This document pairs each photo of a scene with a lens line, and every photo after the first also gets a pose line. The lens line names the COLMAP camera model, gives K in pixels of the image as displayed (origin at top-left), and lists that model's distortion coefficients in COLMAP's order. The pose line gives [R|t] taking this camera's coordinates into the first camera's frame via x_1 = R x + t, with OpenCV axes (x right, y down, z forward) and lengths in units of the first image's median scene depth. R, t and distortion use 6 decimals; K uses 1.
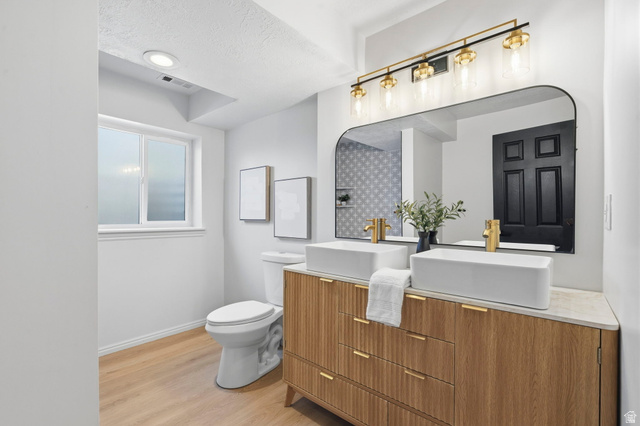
lens RADIAL K [[288.8, 0, 319.0], [0, 288.8, 217.5], [0, 0, 1]] dist [-0.009895, -0.000463]
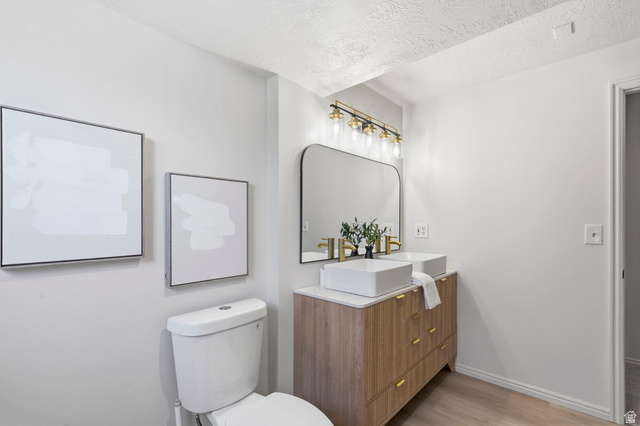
lens RADIAL K [[288.8, 0, 319.0], [0, 288.8, 217.5], [0, 0, 1]] dist [-0.009895, -0.000463]
pose [[0.049707, 0.003726, 0.998757, -0.698078], [0.000392, 0.999993, -0.003750, -0.054625], [-0.998764, 0.000578, 0.049705, 0.799019]]
